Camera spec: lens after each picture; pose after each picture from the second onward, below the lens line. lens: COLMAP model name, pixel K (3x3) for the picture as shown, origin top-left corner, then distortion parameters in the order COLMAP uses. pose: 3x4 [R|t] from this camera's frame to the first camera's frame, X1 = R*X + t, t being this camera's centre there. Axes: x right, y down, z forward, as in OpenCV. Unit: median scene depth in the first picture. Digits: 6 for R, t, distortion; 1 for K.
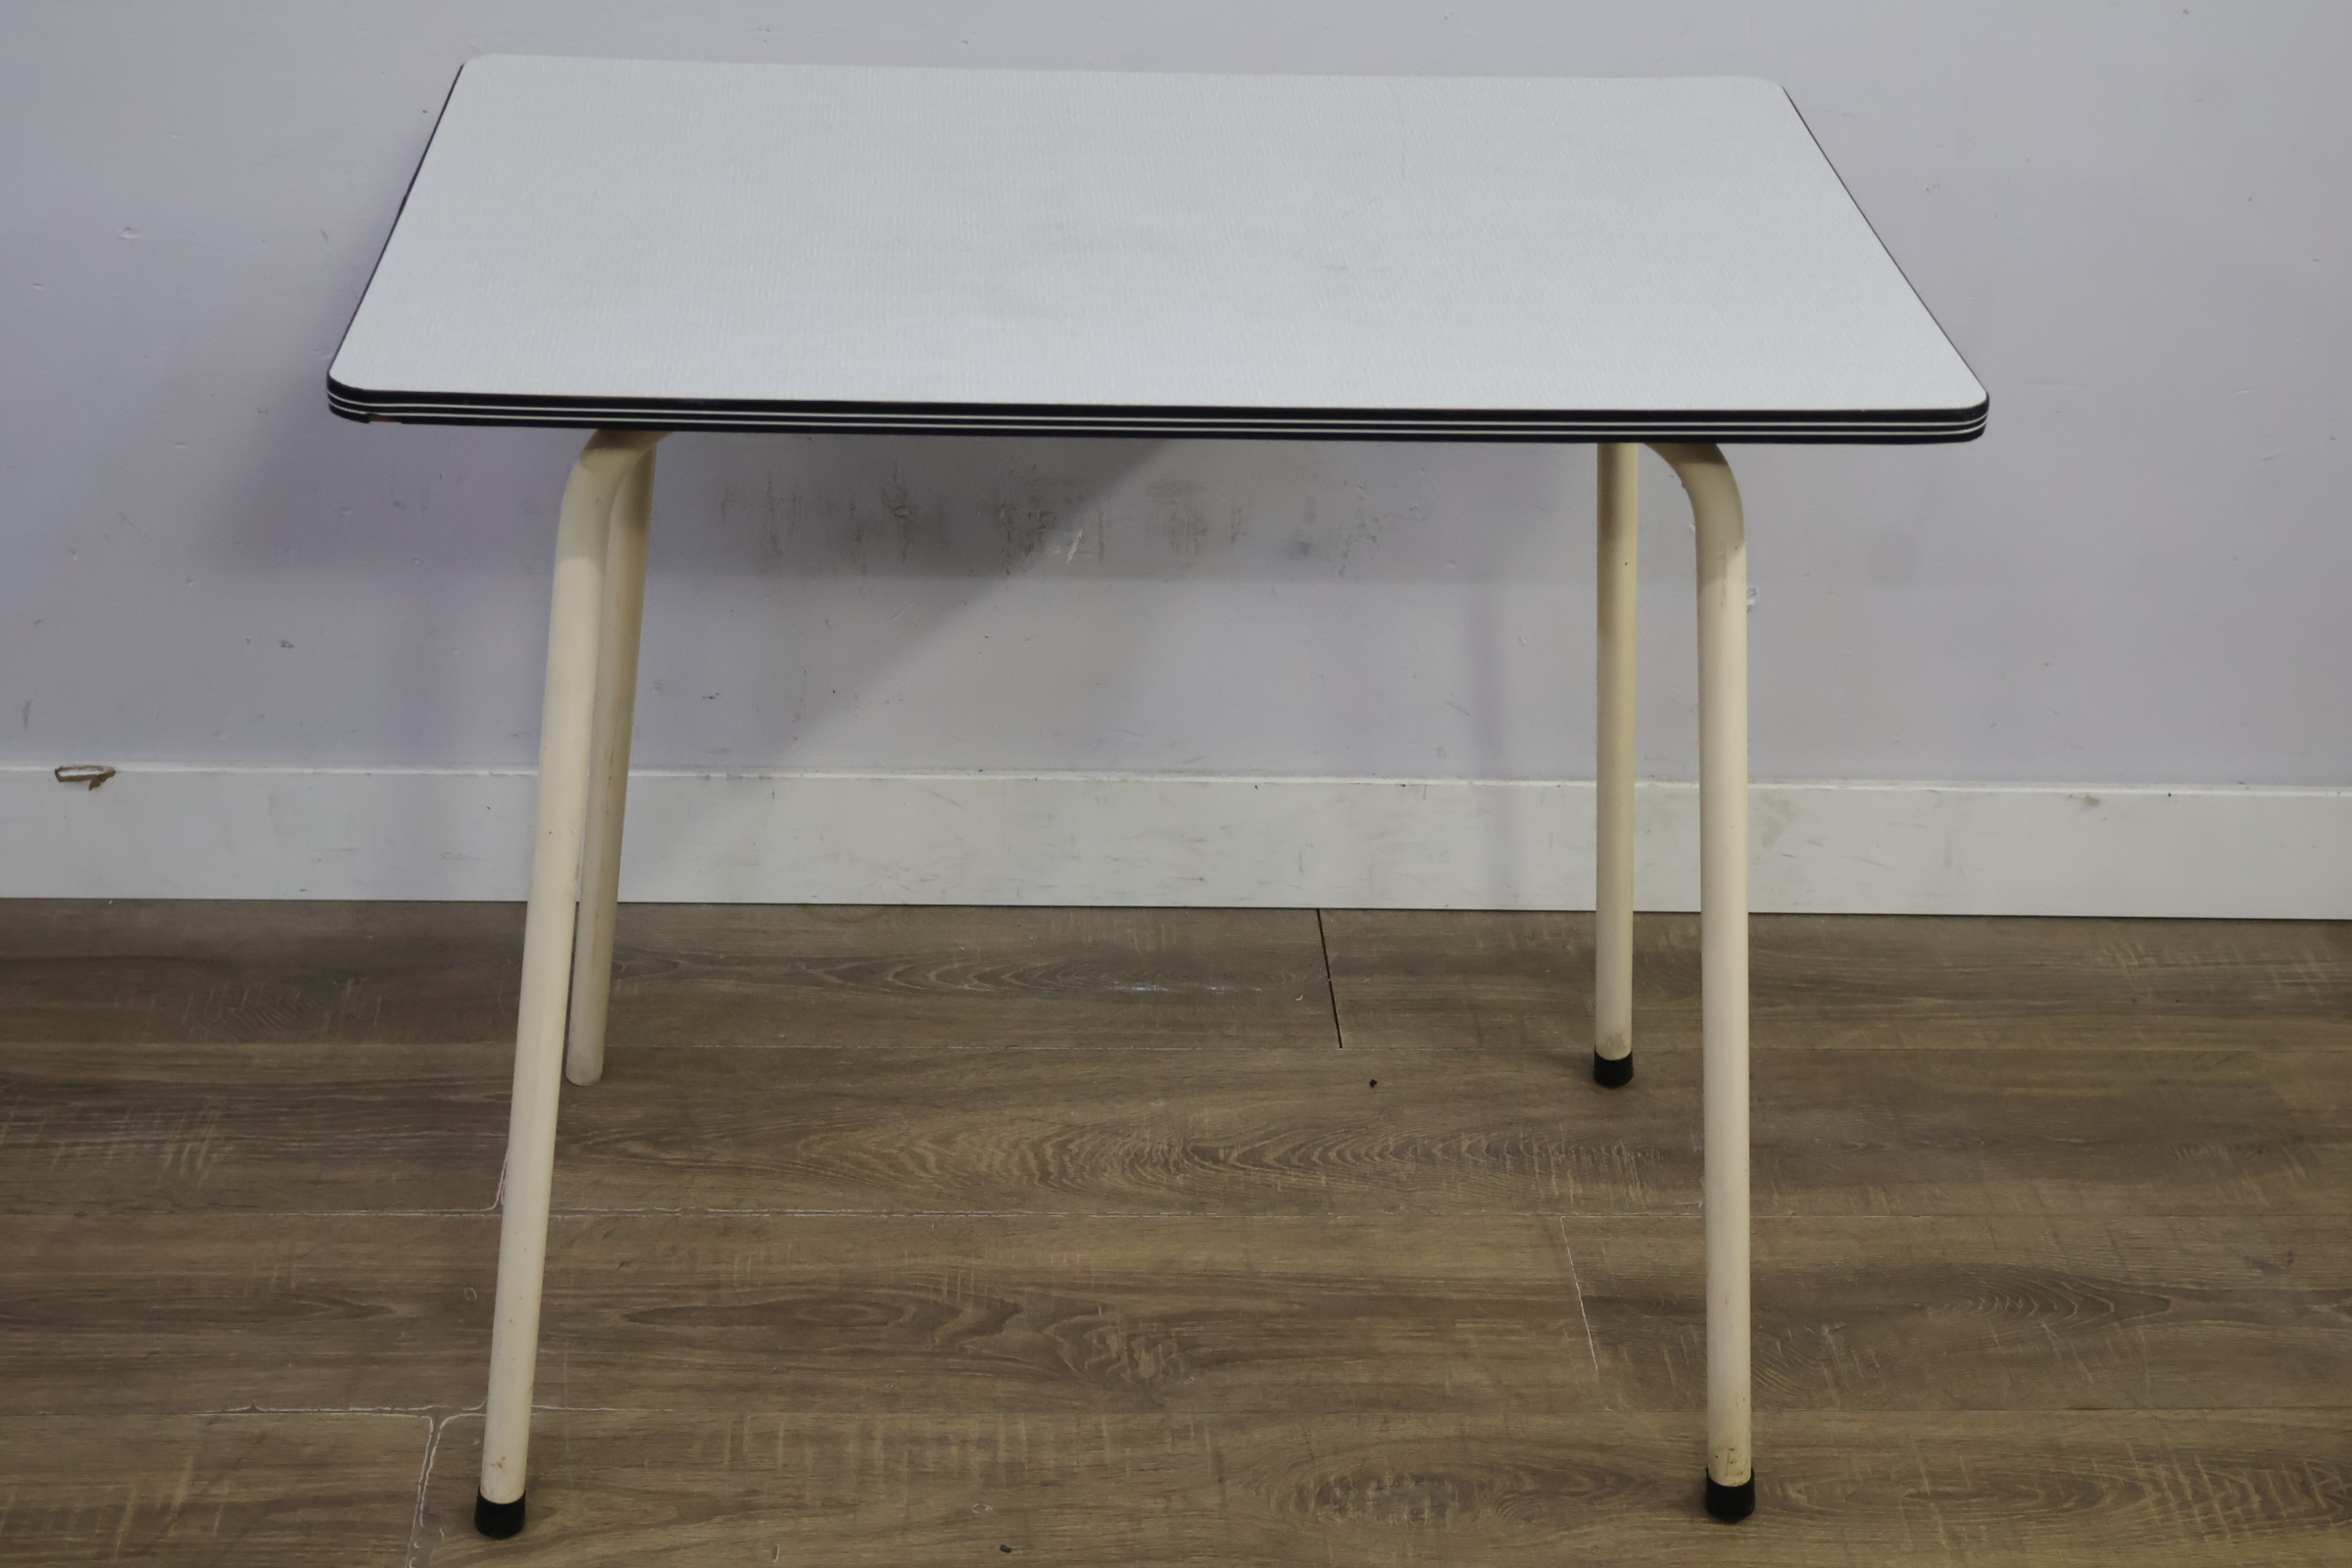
lens RADIAL K [[3219.7, 0, 1164.3], [0, 3219.7, 798.4], [0, 0, 1]] dist [0.003207, 0.000000]
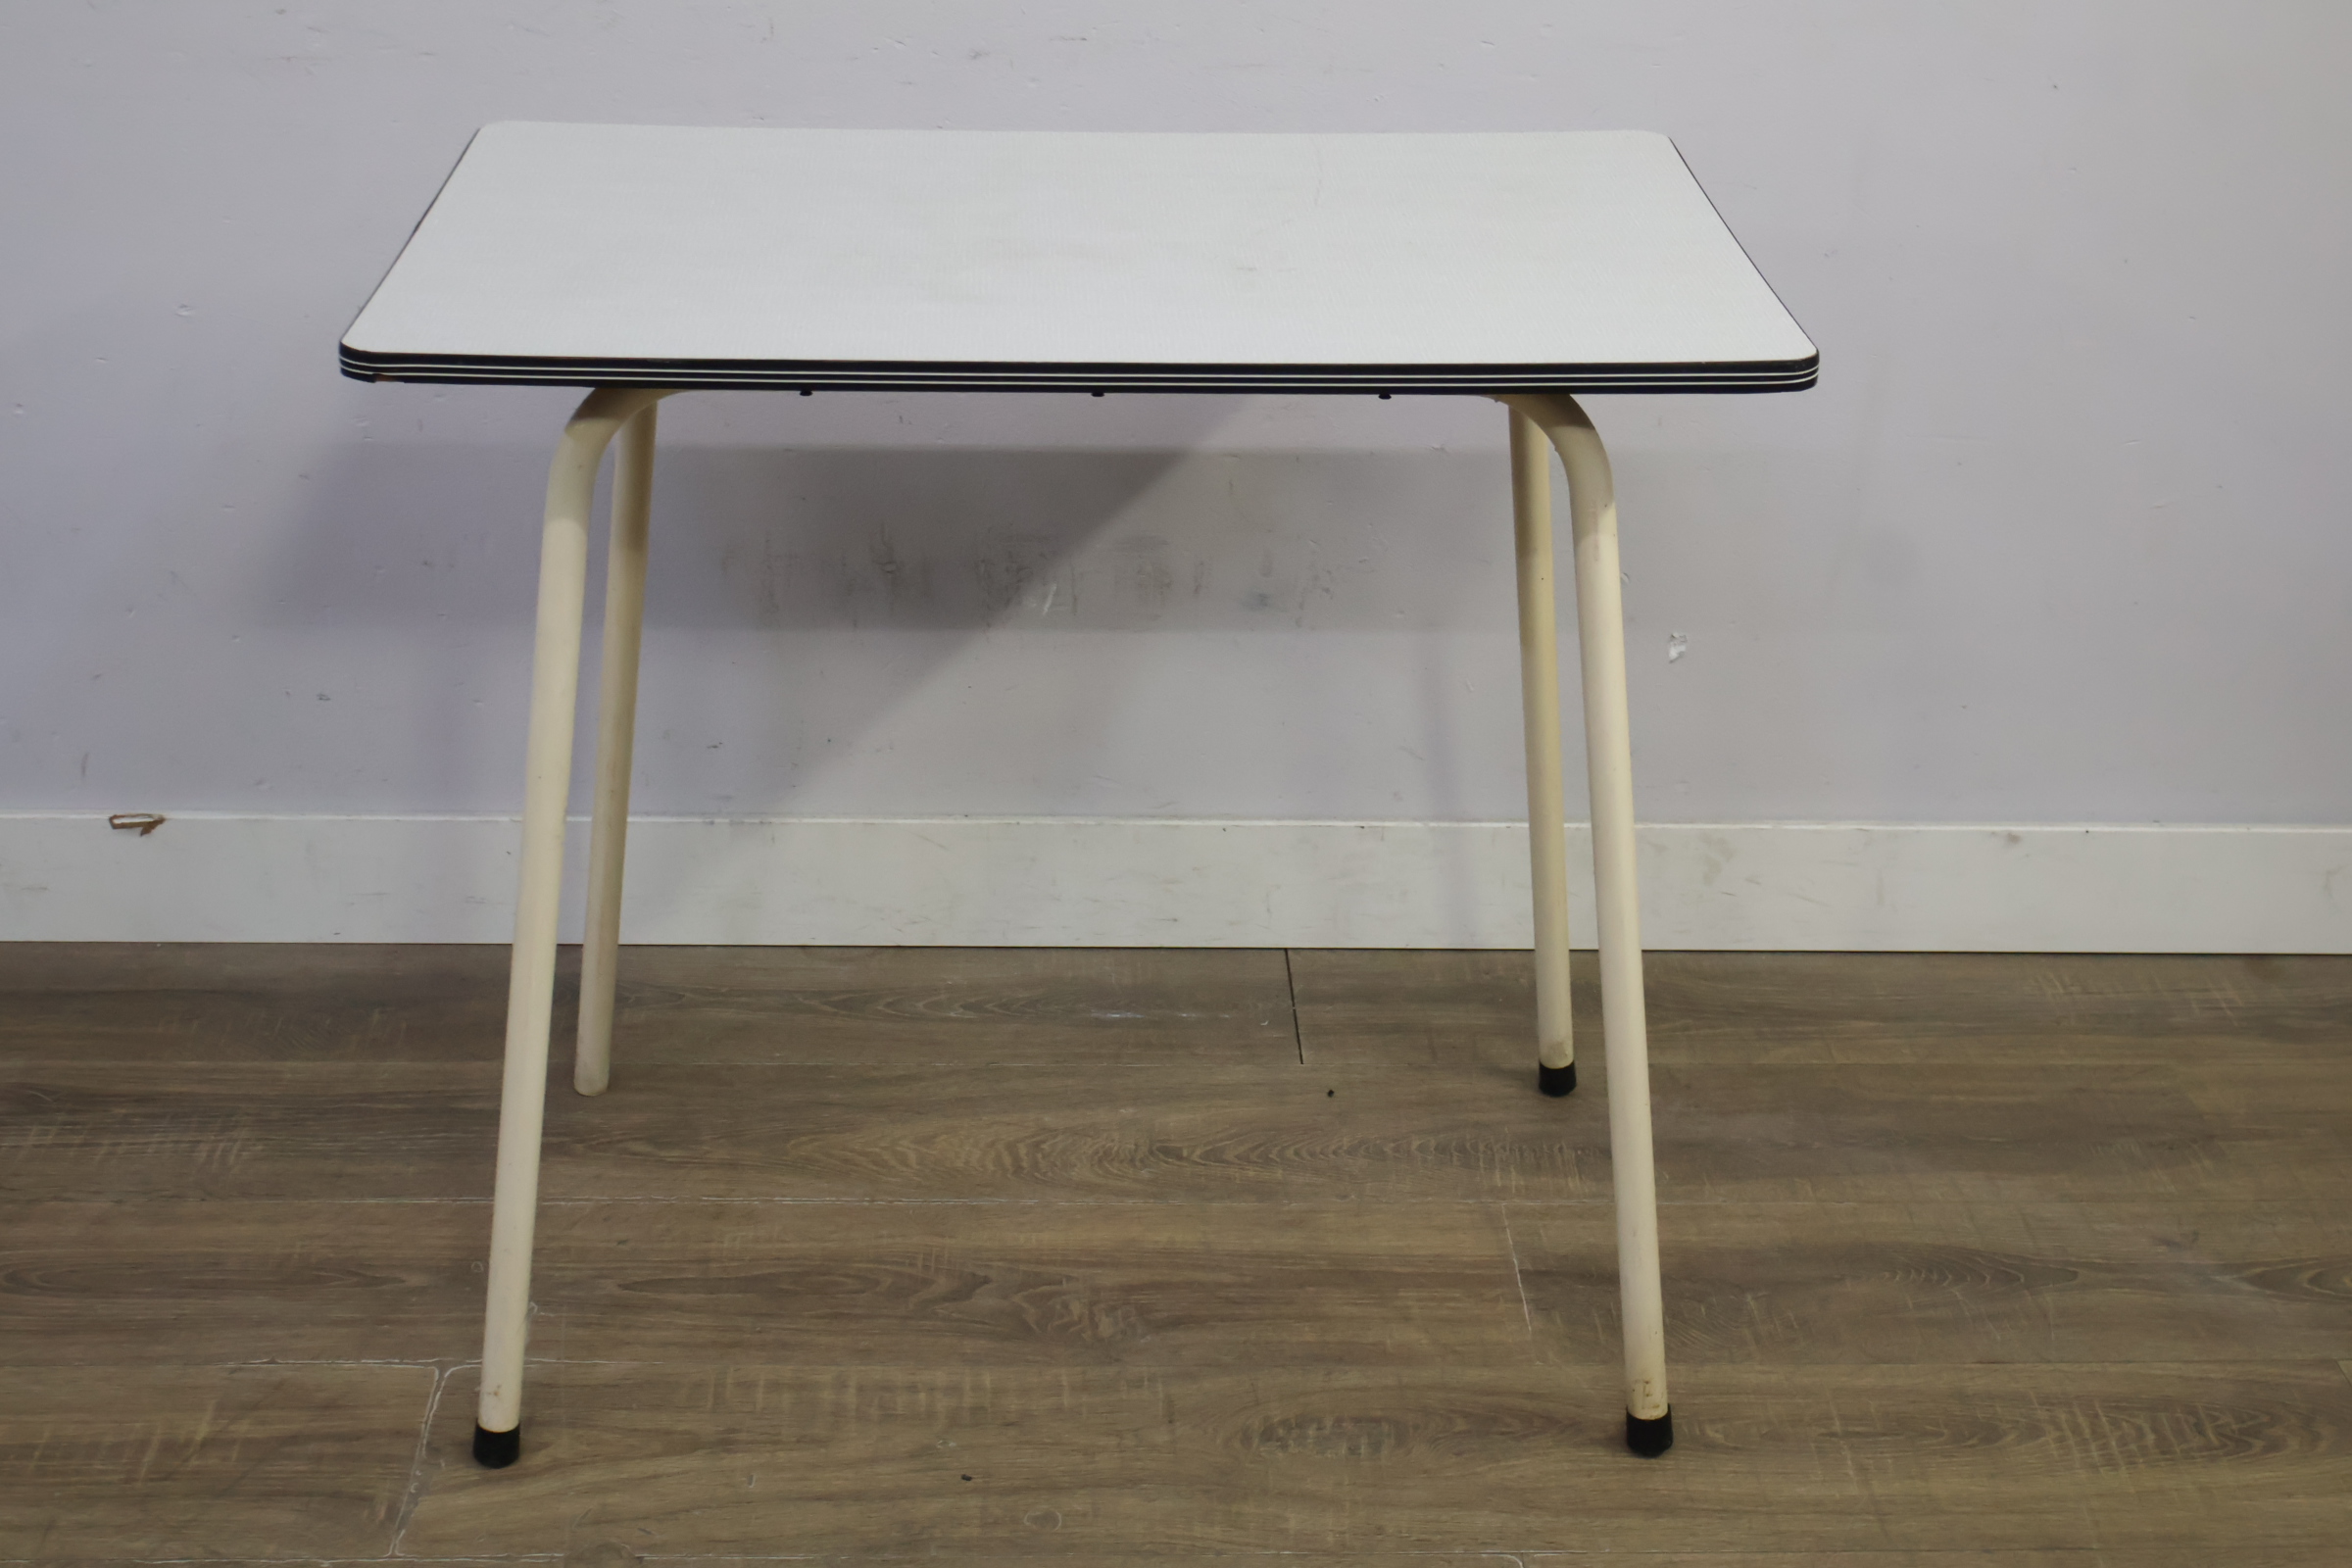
lens RADIAL K [[3219.7, 0, 1165.5], [0, 3219.7, 778.0], [0, 0, 1]] dist [0.003207, 0.000000]
pose [[0.999674, -0.010170, -0.023430, 0.038918], [0.007911, 0.995487, -0.094567, 0.091285], [0.024286, 0.094350, 0.995243, -0.074581]]
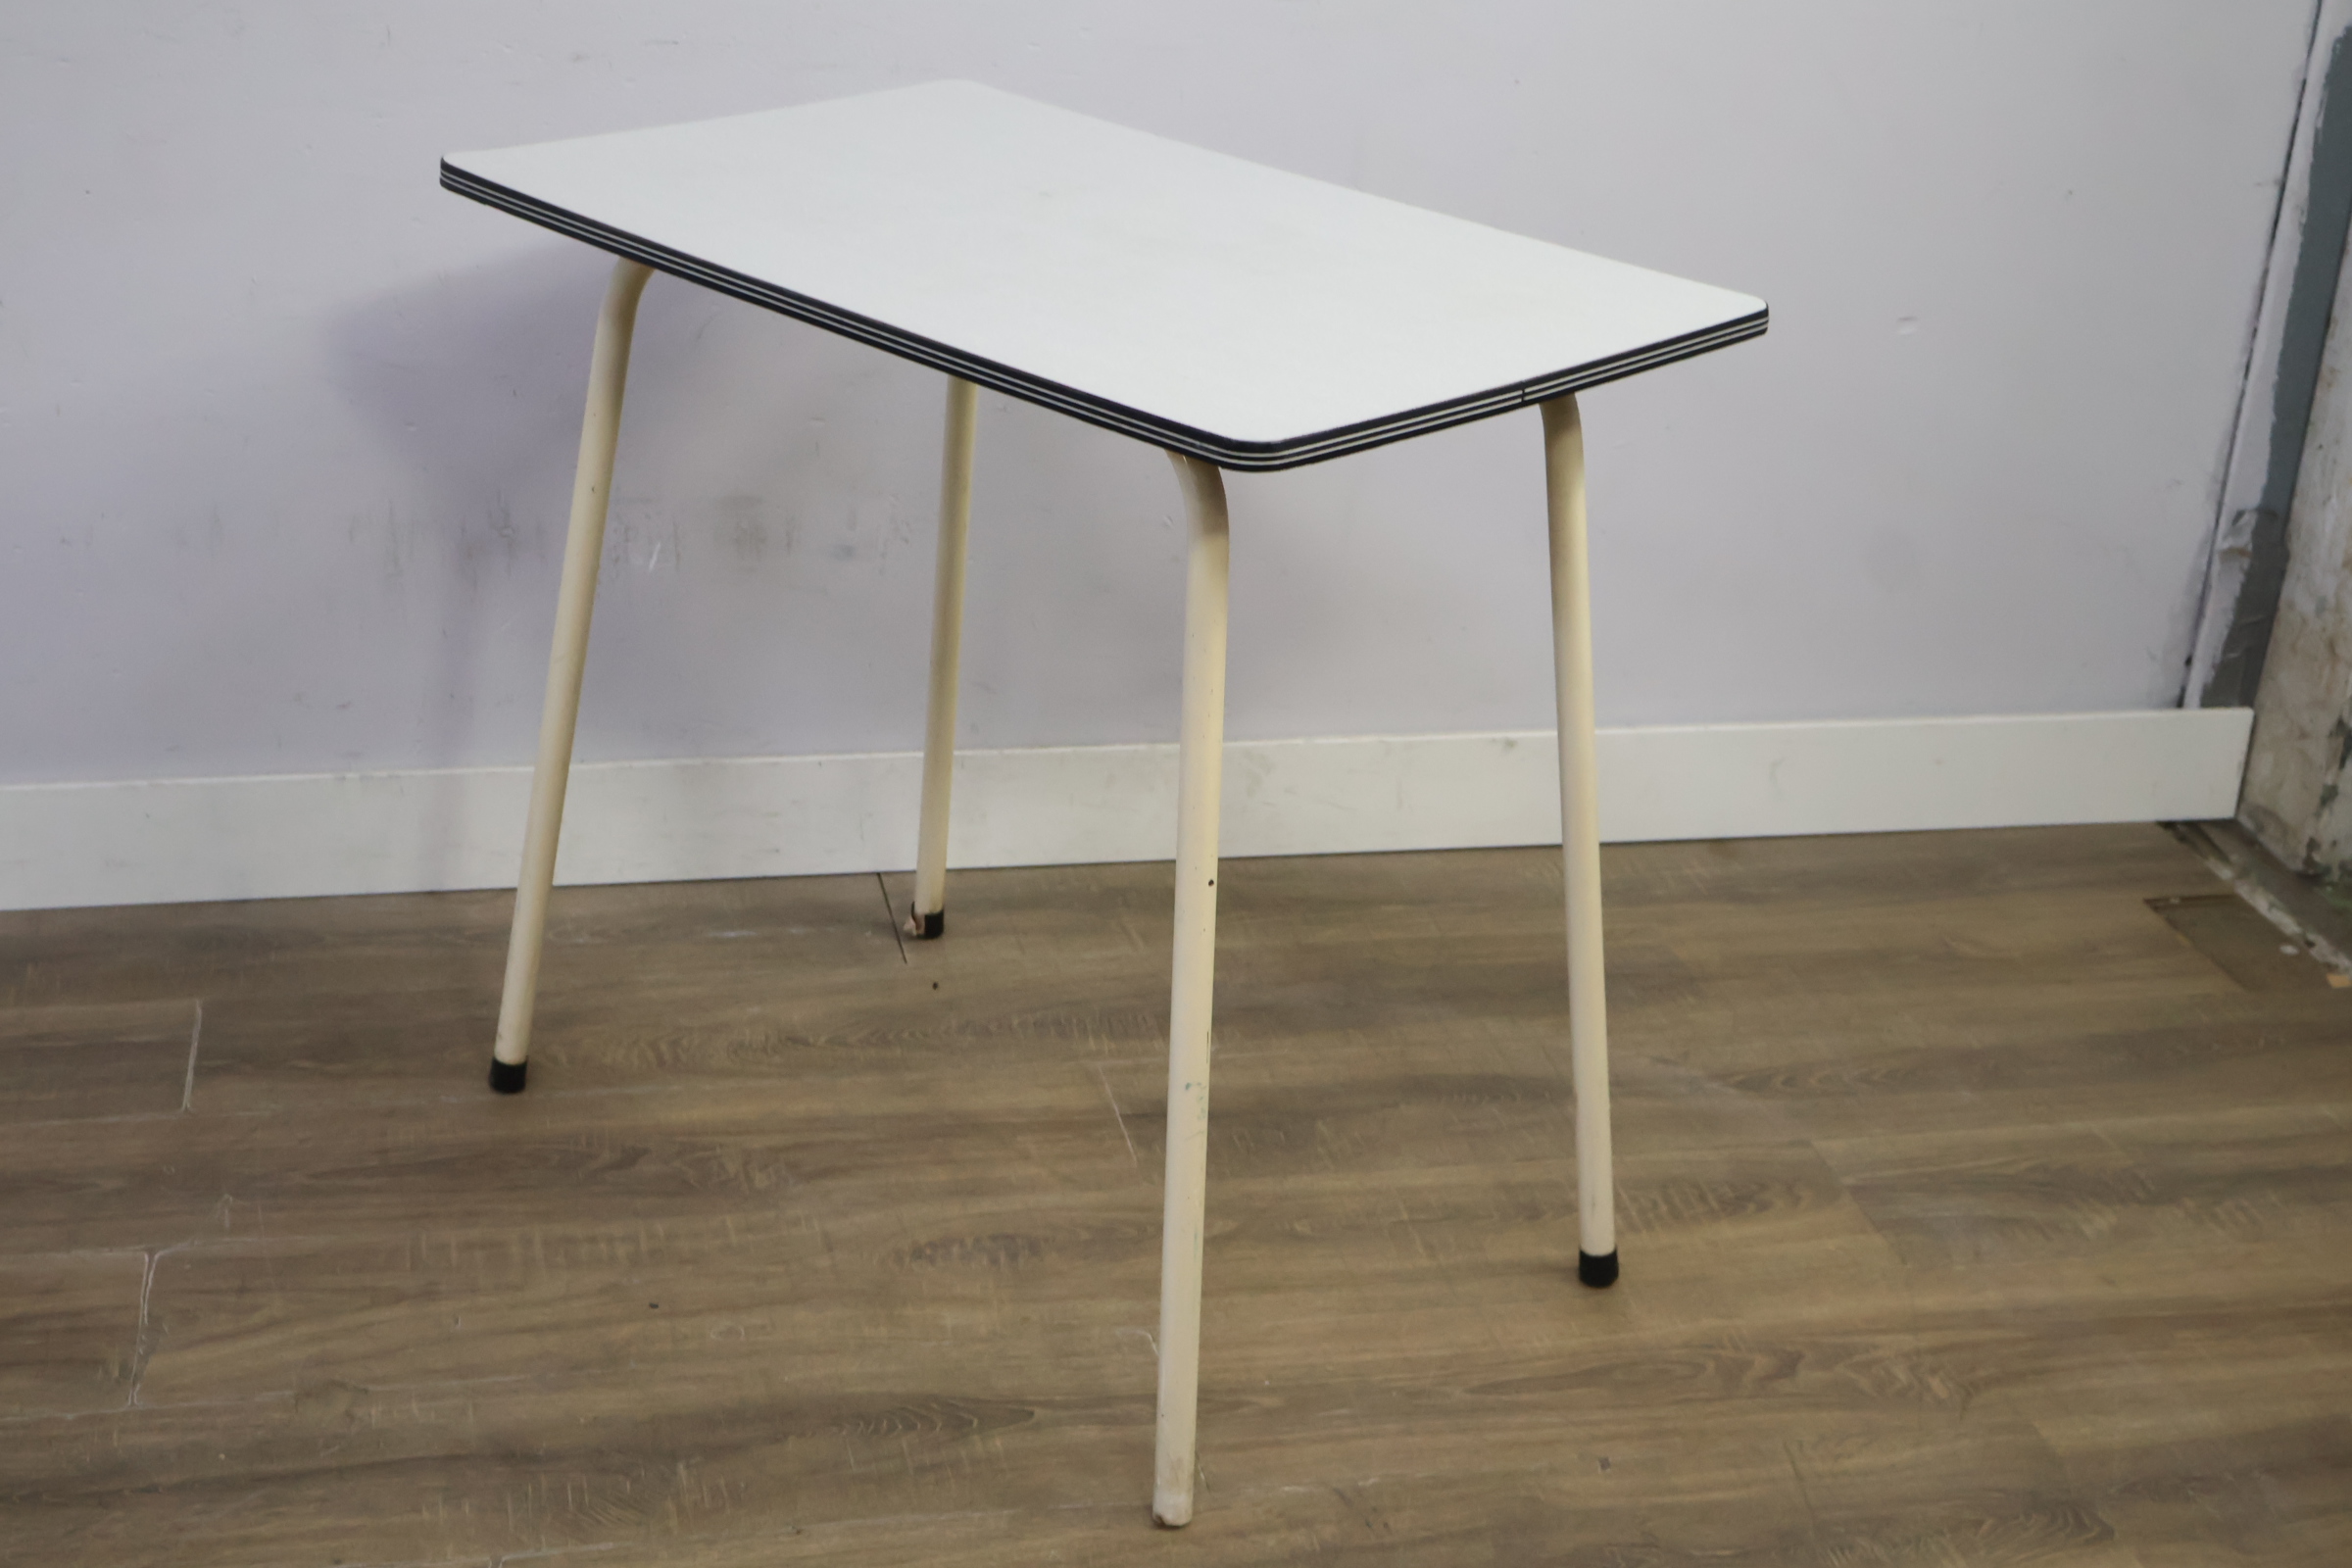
lens RADIAL K [[3219.7, 0, 1173.0], [0, 3219.7, 786.0], [0, 0, 1]] dist [0.003207, 0.000000]
pose [[0.986977, -0.055640, 0.150931, -0.025273], [0.074034, 0.990115, -0.119124, 0.175211], [-0.142811, 0.128747, 0.981341, -0.198228]]
